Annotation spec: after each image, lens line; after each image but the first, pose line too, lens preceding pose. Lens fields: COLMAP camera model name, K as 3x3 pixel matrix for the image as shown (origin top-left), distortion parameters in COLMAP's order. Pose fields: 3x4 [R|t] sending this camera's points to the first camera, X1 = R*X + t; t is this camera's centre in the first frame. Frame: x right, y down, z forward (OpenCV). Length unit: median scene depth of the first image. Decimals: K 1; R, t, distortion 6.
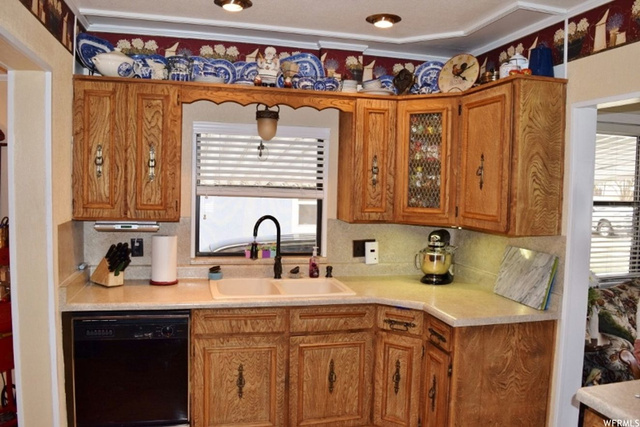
lens RADIAL K [[512.9, 0, 320.0], [0, 512.9, 213.5], [0, 0, 1]] dist [-0.084717, 0.012658]
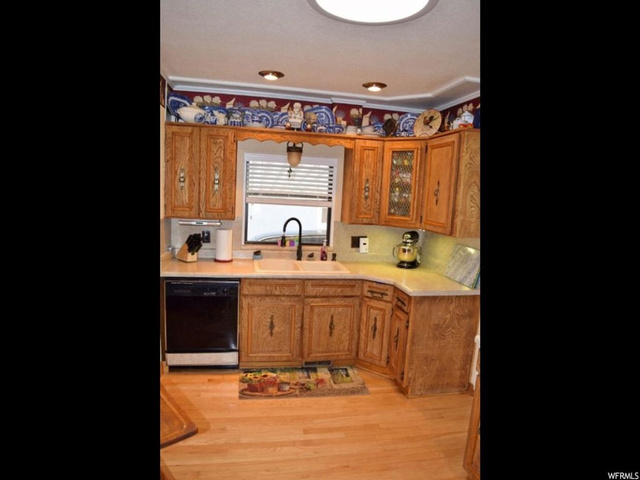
lens RADIAL K [[390.5, 0, 320.0], [0, 390.5, 240.0], [0, 0, 1]] dist [-0.059212, -0.000392]
pose [[0.998030, 0.032828, -0.053459, 0.041201], [-0.029037, 0.997109, 0.070221, -0.015039], [0.055610, -0.068531, 0.996098, -0.137881]]
